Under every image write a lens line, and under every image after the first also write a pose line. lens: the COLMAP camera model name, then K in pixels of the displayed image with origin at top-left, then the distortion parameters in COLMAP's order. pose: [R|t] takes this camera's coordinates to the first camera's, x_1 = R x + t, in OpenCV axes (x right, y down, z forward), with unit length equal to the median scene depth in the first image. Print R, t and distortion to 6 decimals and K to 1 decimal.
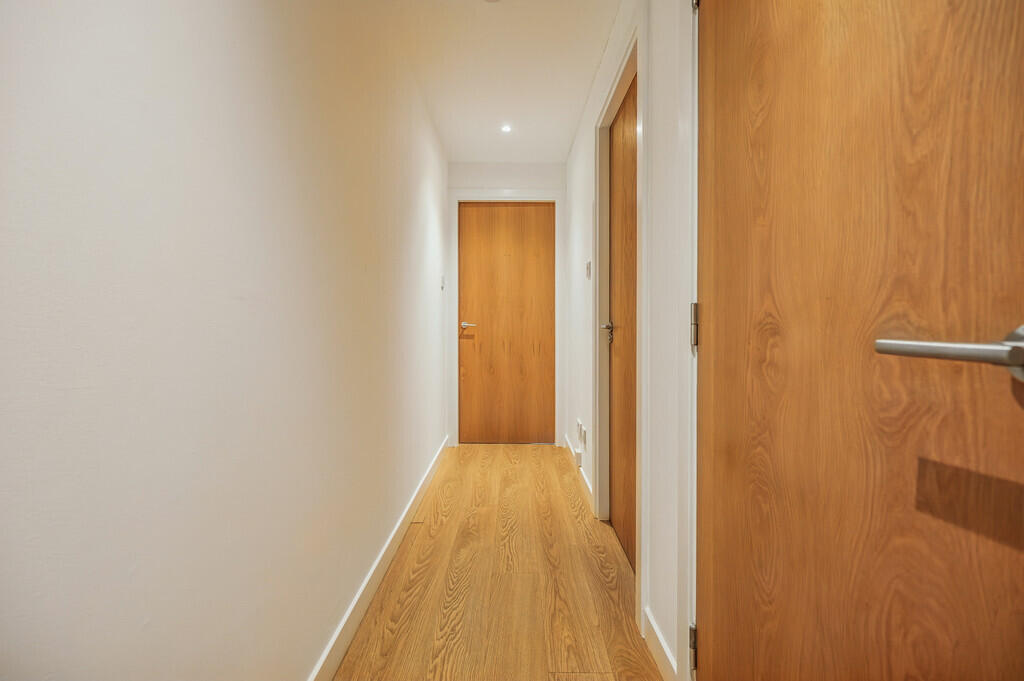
lens RADIAL K [[409.8, 0, 511.1], [0, 409.8, 325.8], [0, 0, 1]] dist [0.000022, 0.000002]
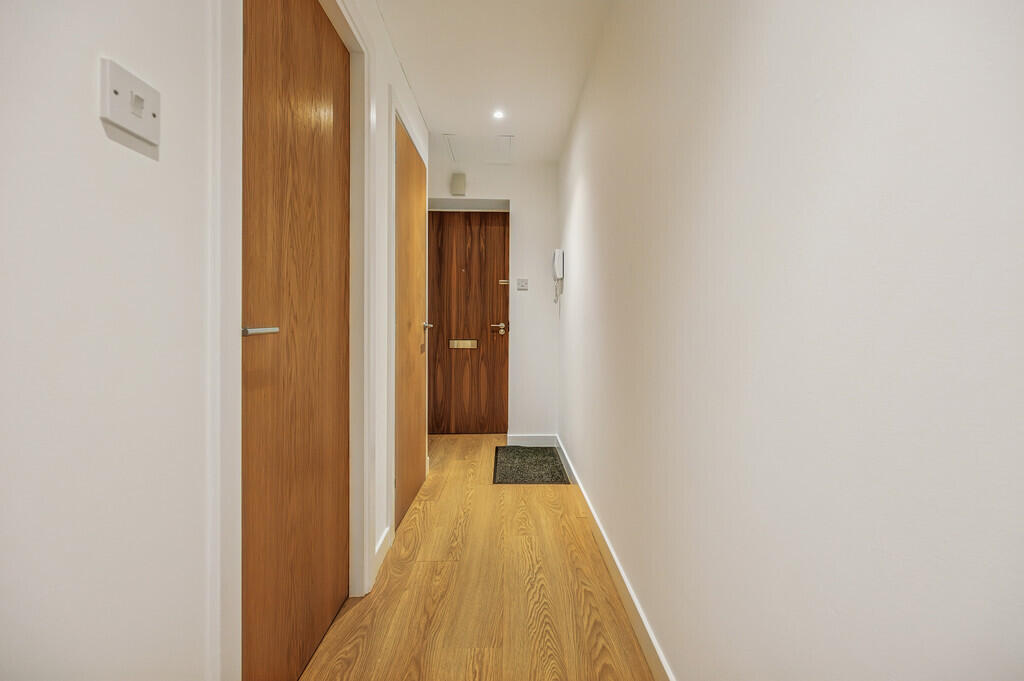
lens RADIAL K [[409.8, 0, 511.1], [0, 409.8, 325.8], [0, 0, 1]] dist [0.000022, 0.000002]
pose [[-0.999857, 0.000223, -0.016882, -0.054790], [-0.000077, 0.999842, 0.017751, -0.017456], [0.016883, 0.017749, -0.999700, 1.938326]]
